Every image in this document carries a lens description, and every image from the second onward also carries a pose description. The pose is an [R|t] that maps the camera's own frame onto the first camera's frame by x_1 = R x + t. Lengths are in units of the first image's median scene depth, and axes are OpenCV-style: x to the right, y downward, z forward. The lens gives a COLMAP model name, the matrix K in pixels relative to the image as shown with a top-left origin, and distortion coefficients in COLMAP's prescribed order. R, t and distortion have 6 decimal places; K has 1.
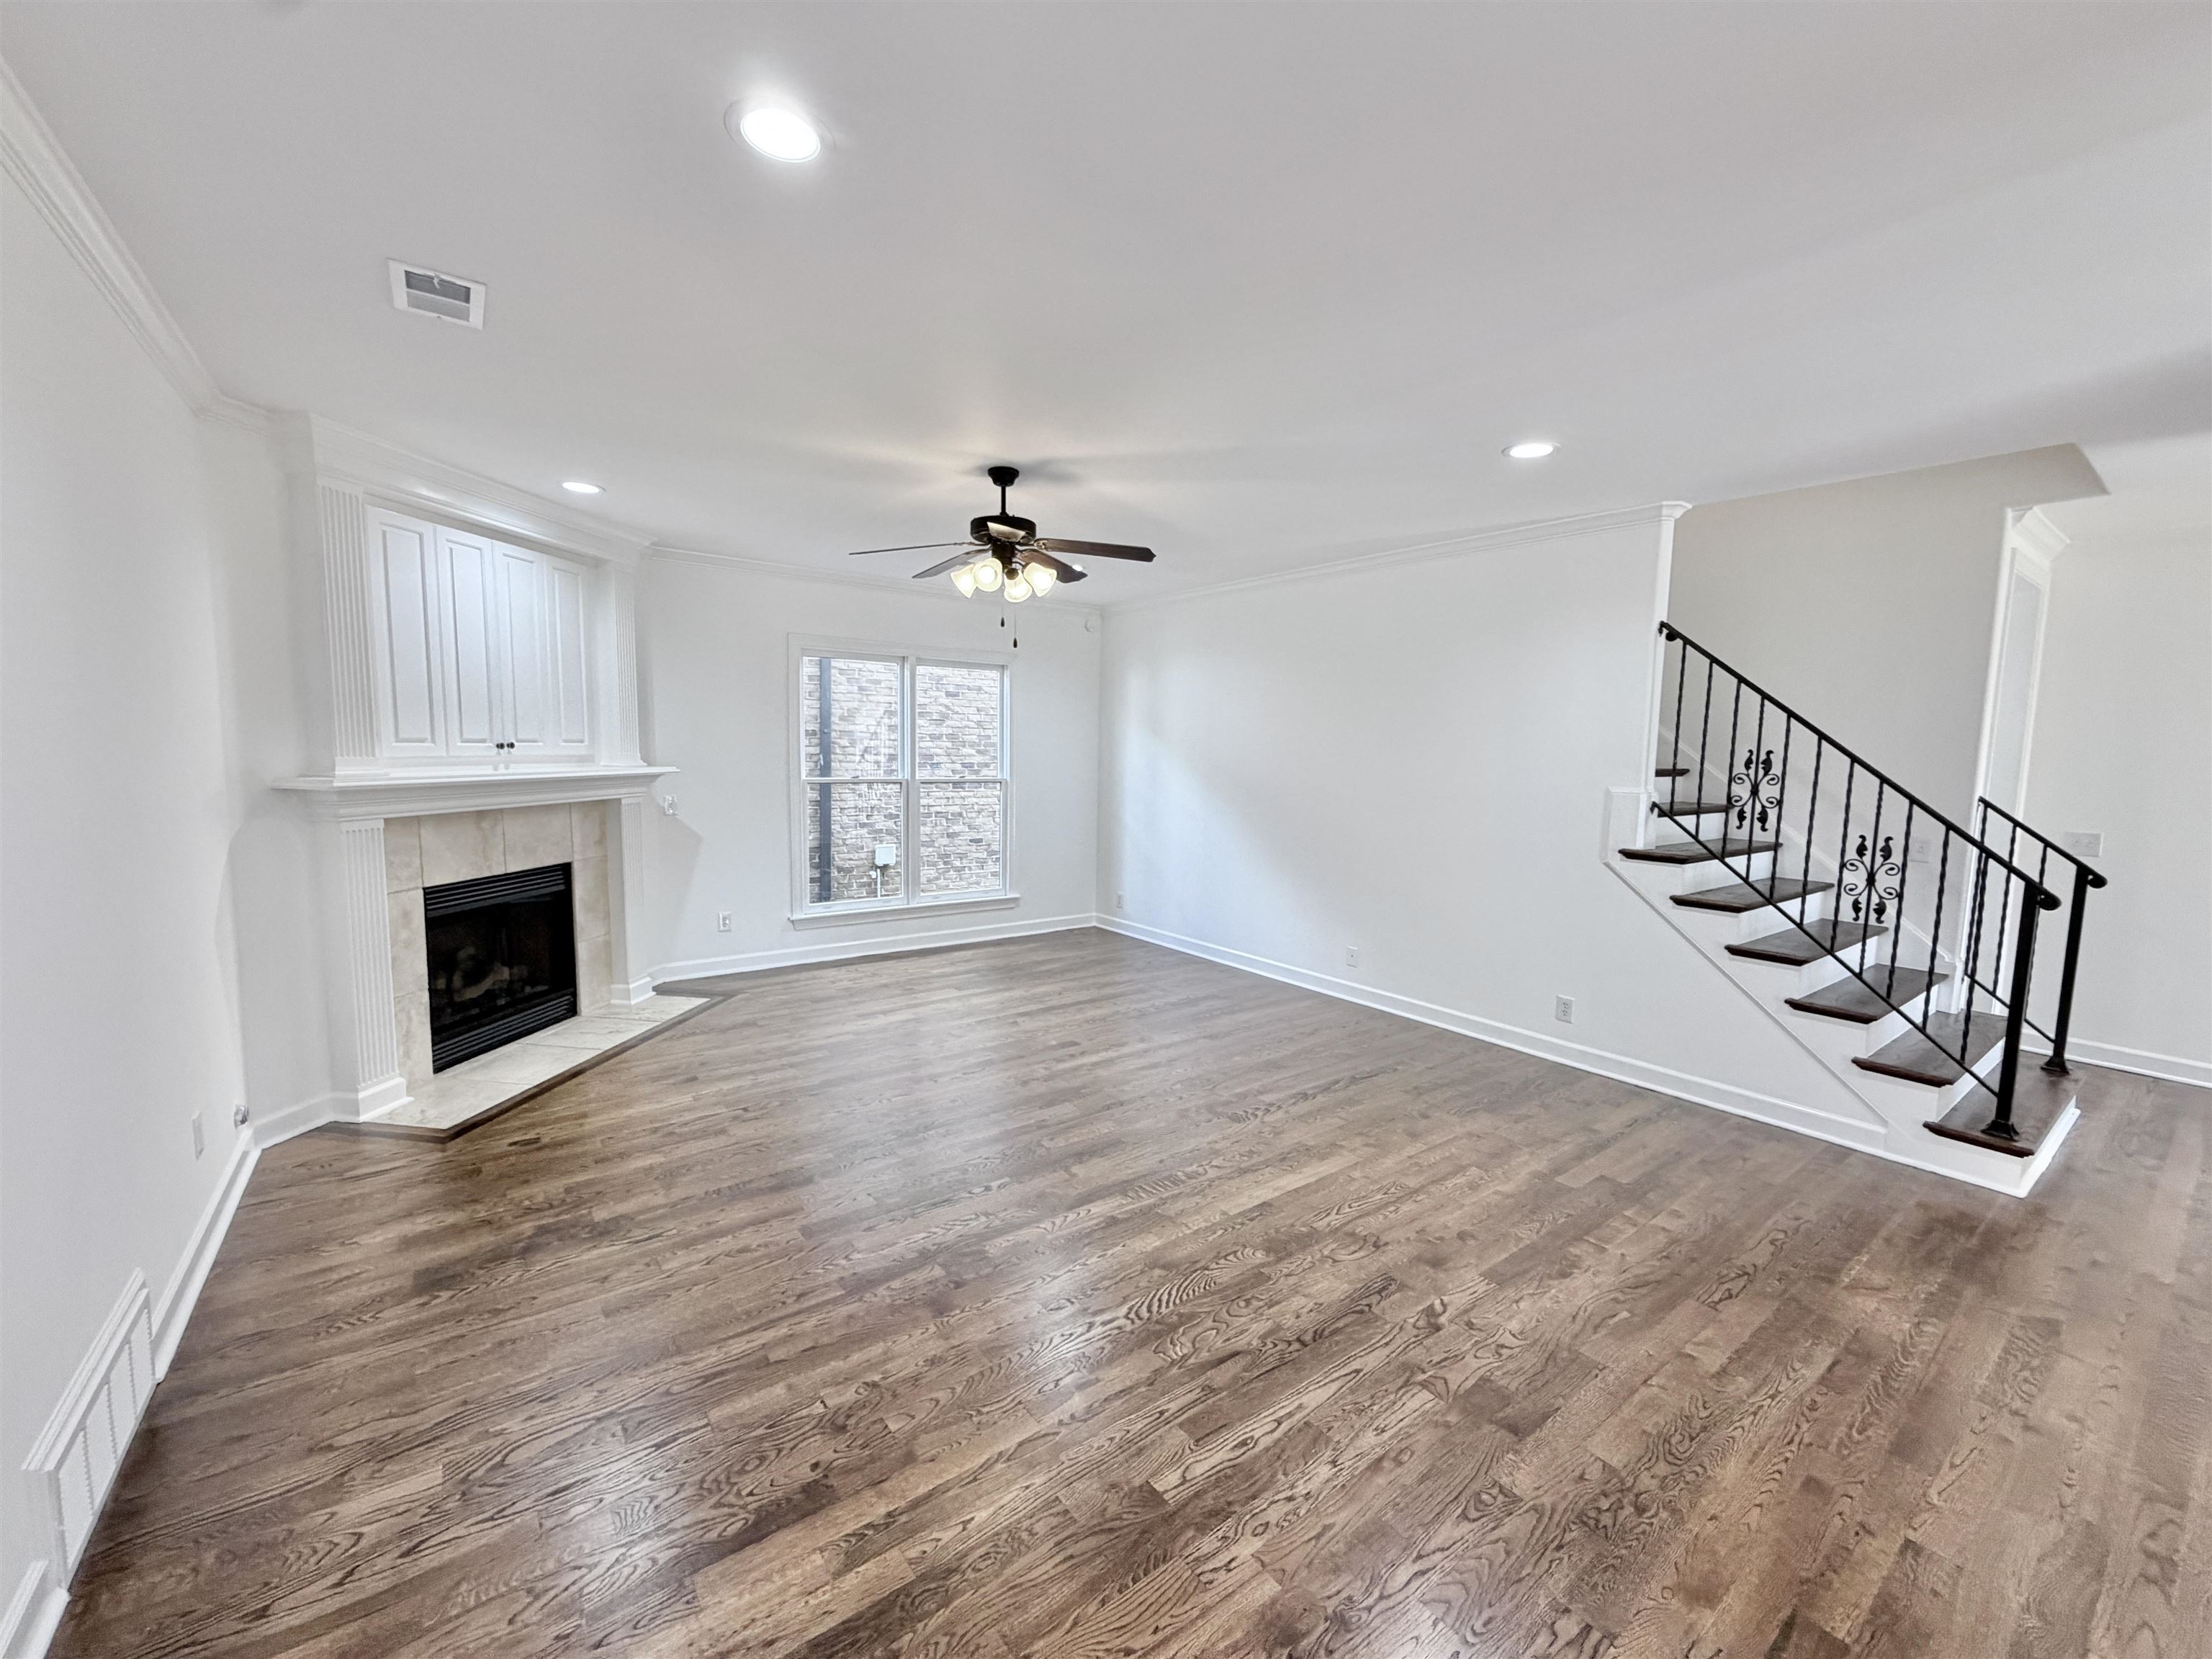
lens RADIAL K [[884.8, 0, 1095.5], [0, 884.8, 831.9], [0, 0, 1]] dist [-0.001485, 0.000912]
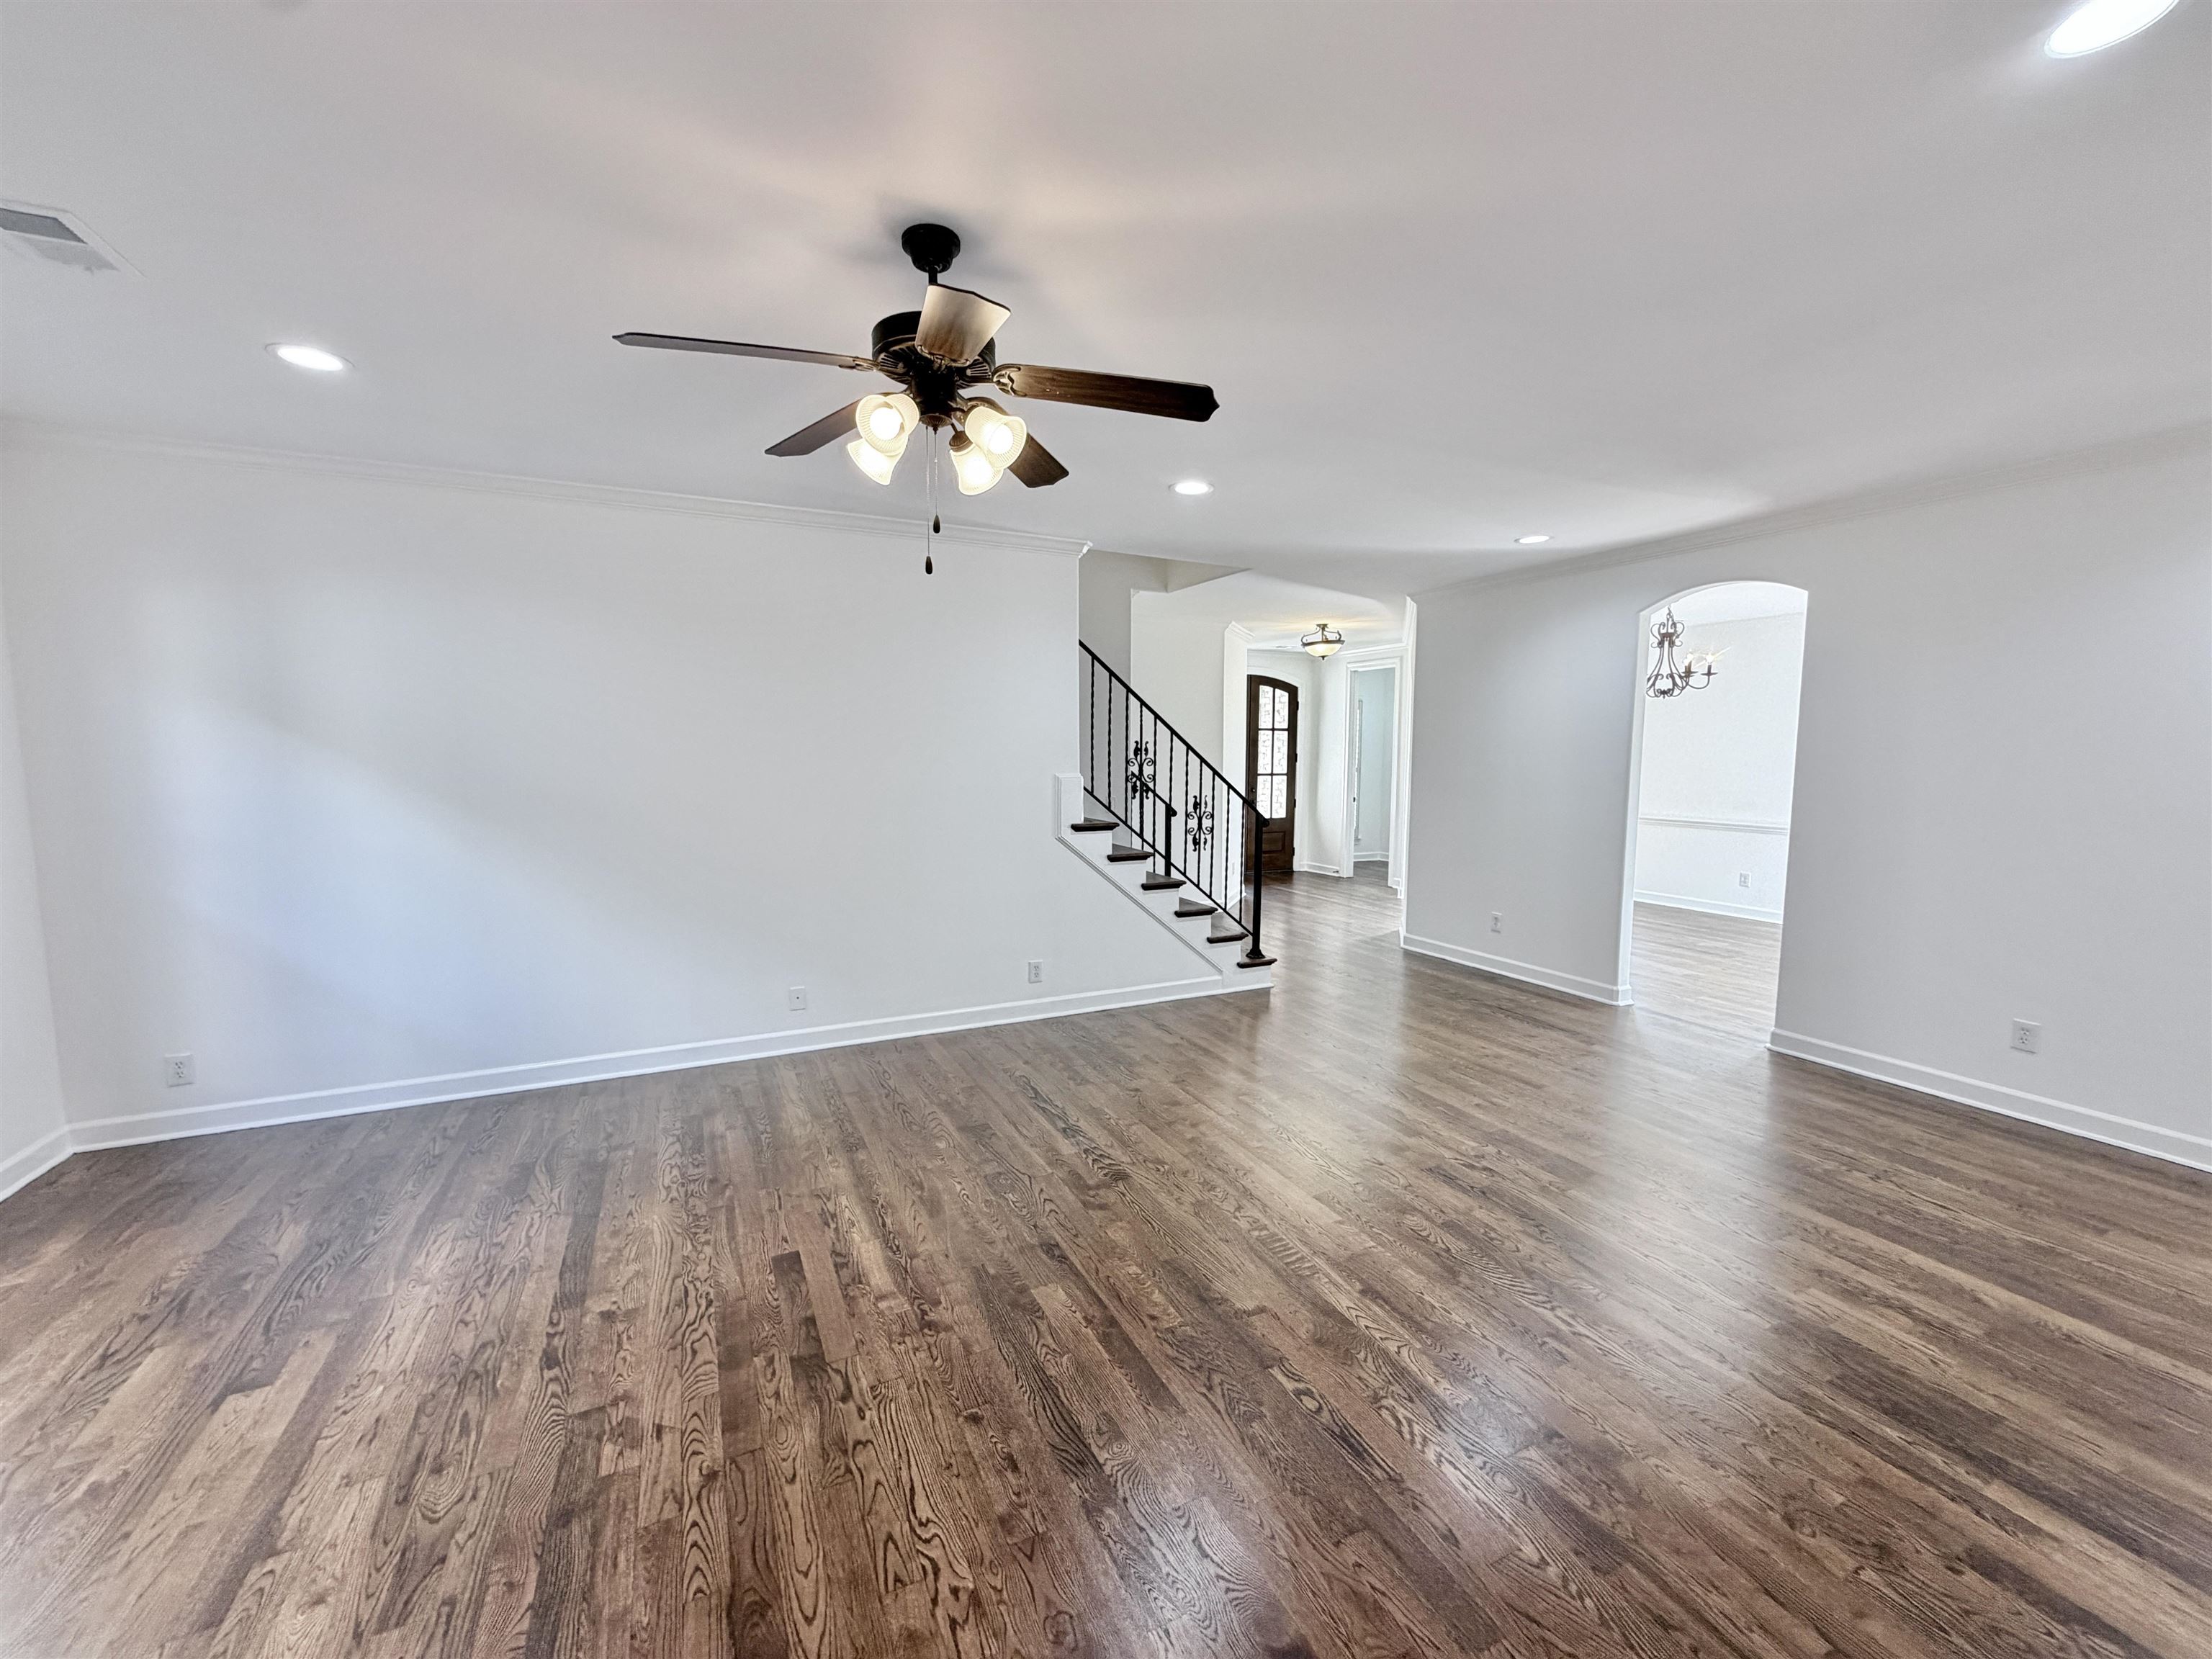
lens RADIAL K [[884.8, 0, 1097.7], [0, 884.8, 827.6], [0, 0, 1]] dist [-0.001485, 0.000912]
pose [[0.193338, -0.107134, 0.975265, -0.616837], [0.097416, 0.991205, 0.089573, -0.087216], [-0.976284, 0.077689, 0.202074, 0.780642]]
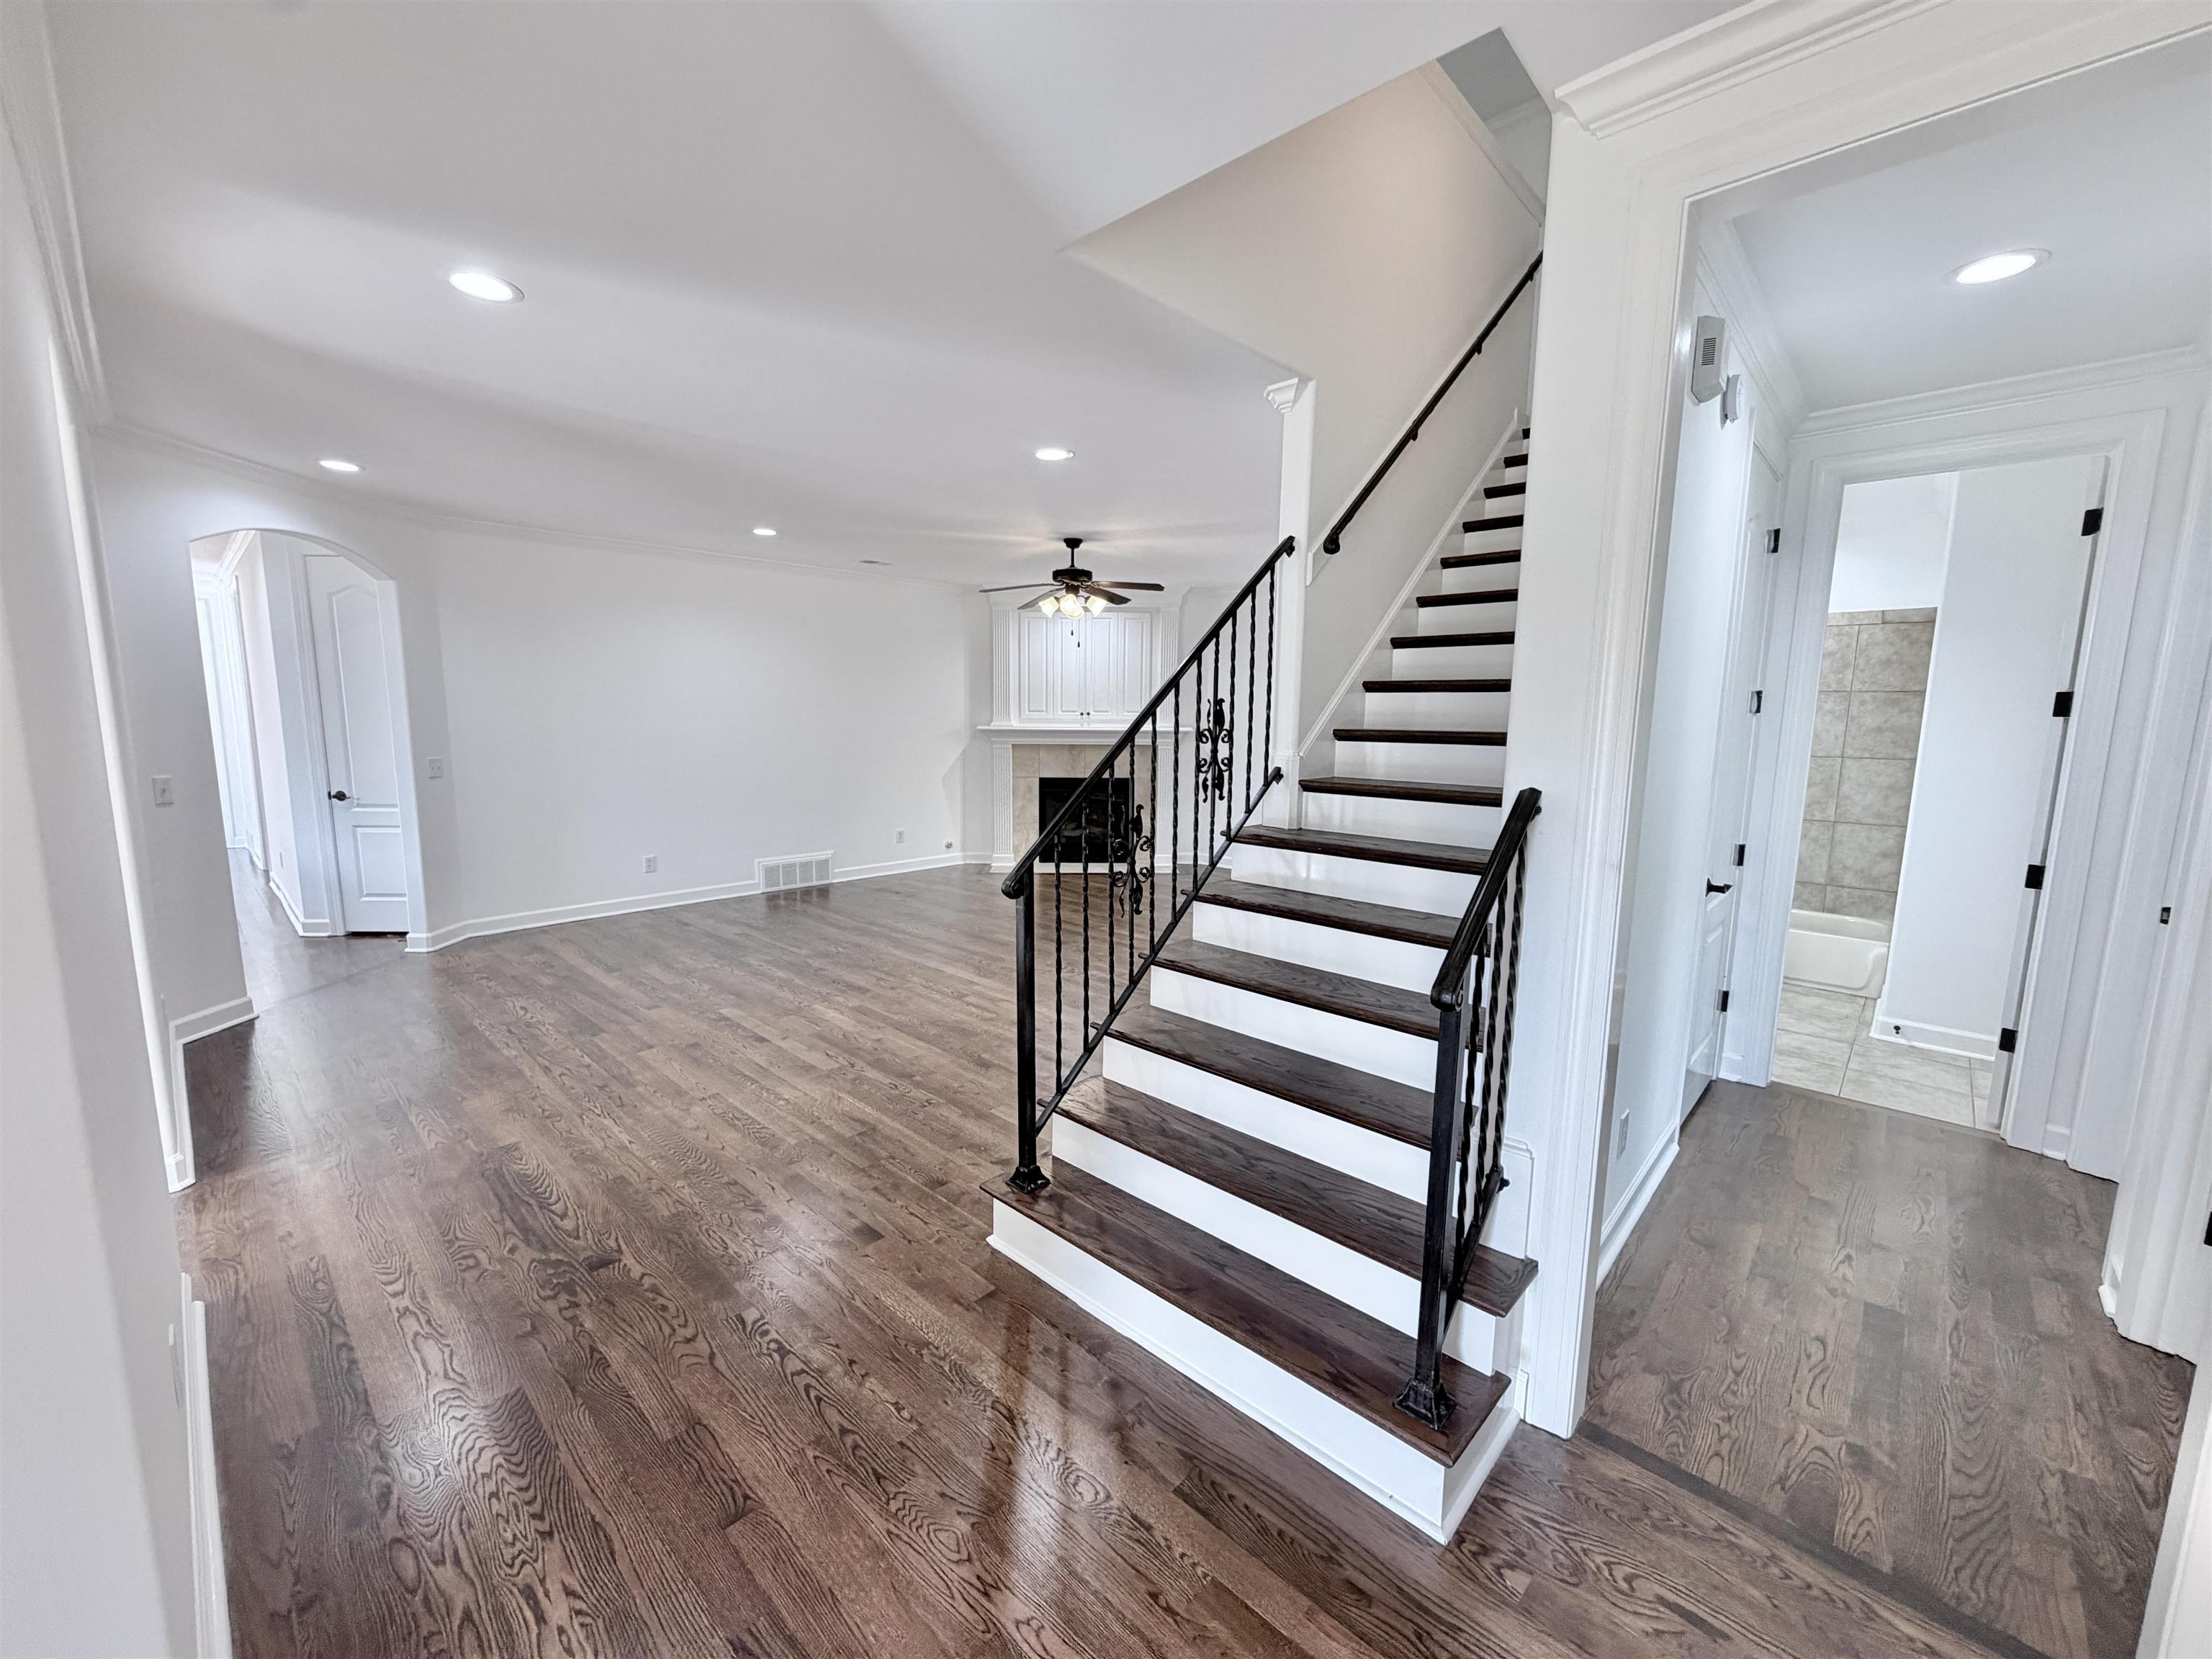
lens RADIAL K [[884.8, 0, 1093.6], [0, 884.8, 827.8], [0, 0, 1]] dist [-0.001485, 0.000912]
pose [[0.171239, 0.113629, -0.978655, 1.482265], [-0.102126, 0.990023, 0.097080, -0.042621], [0.979922, 0.083322, 0.181135, 0.747408]]
